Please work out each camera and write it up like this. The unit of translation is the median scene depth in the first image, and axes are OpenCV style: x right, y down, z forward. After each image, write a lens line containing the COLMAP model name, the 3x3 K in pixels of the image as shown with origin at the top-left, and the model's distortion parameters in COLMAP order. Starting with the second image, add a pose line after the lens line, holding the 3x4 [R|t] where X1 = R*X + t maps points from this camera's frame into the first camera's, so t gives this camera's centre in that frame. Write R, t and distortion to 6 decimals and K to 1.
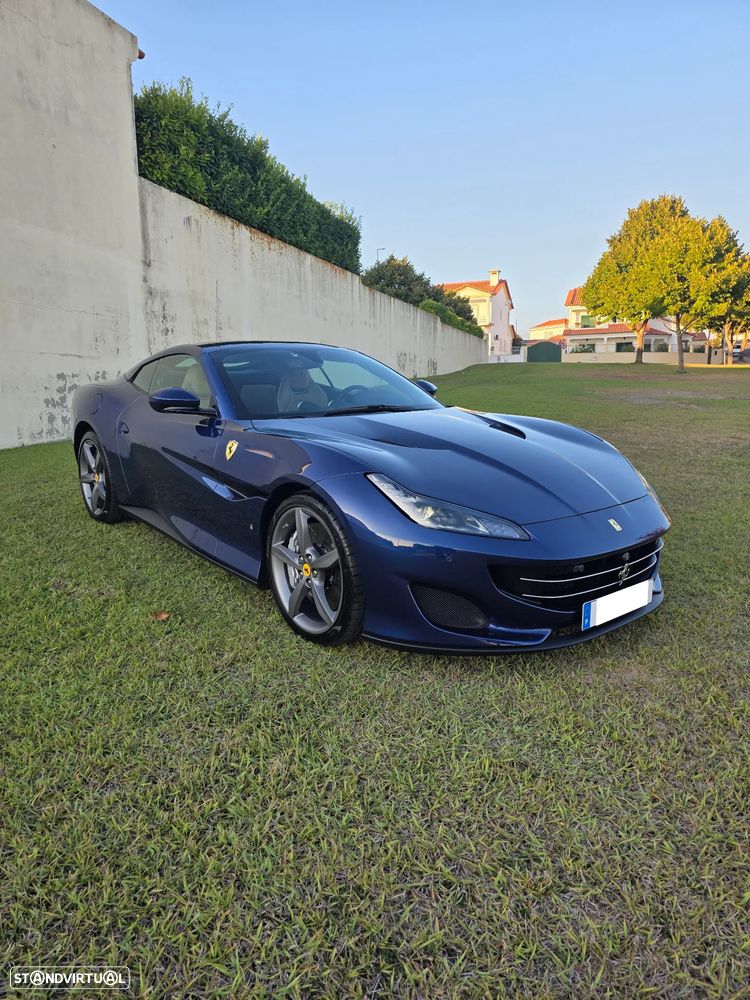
lens RADIAL K [[680.2, 0, 375.2], [0, 680.2, 506.9], [0, 0, 1]] dist [0.032914, -0.034741]
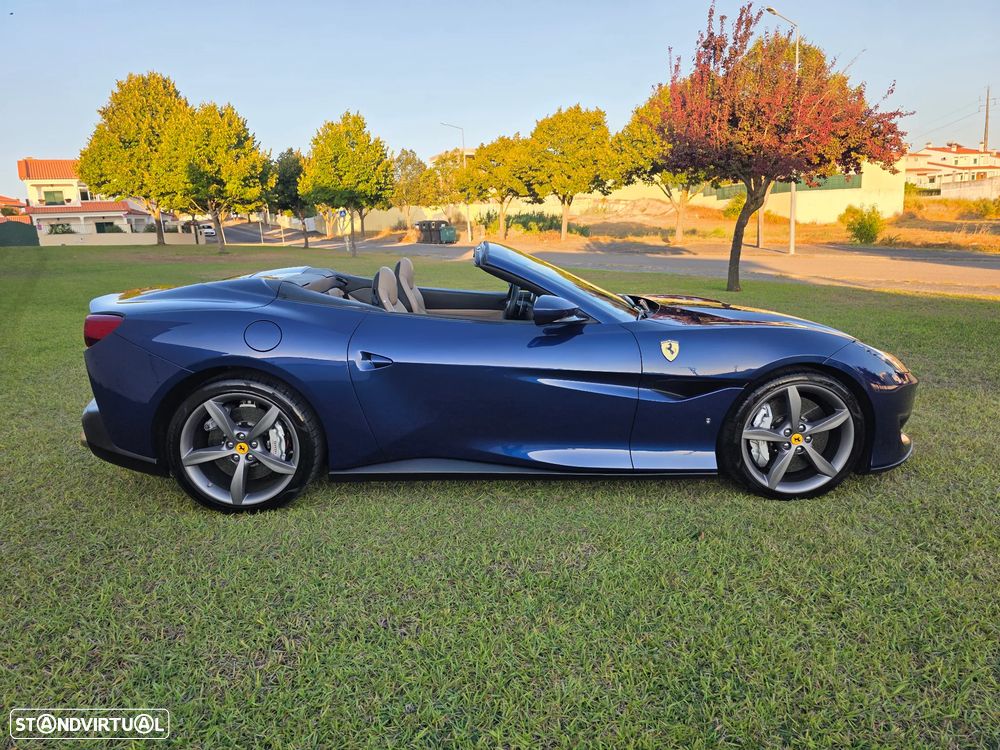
lens RADIAL K [[680.2, 0, 497.2], [0, 680.2, 374.3], [0, 0, 1]] dist [0.032914, -0.034741]
pose [[0.598327, -0.170982, 0.782796, -0.116824], [0.183790, 0.980205, 0.073622, -0.017363], [-0.779889, 0.099820, 0.617907, 0.061936]]
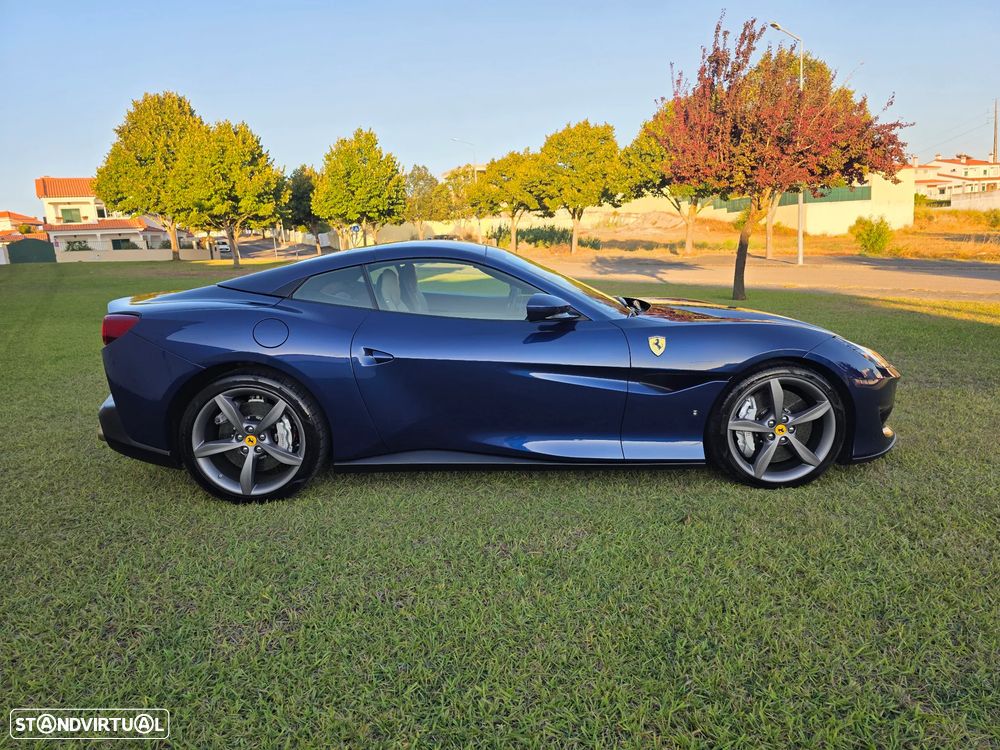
lens RADIAL K [[680.2, 0, 507.8], [0, 680.2, 372.4], [0, 0, 1]] dist [0.032914, -0.034741]
pose [[0.600884, -0.156954, 0.783776, -0.119710], [0.190853, 0.980344, 0.050000, -0.014343], [-0.776218, 0.119542, 0.619028, 0.056914]]
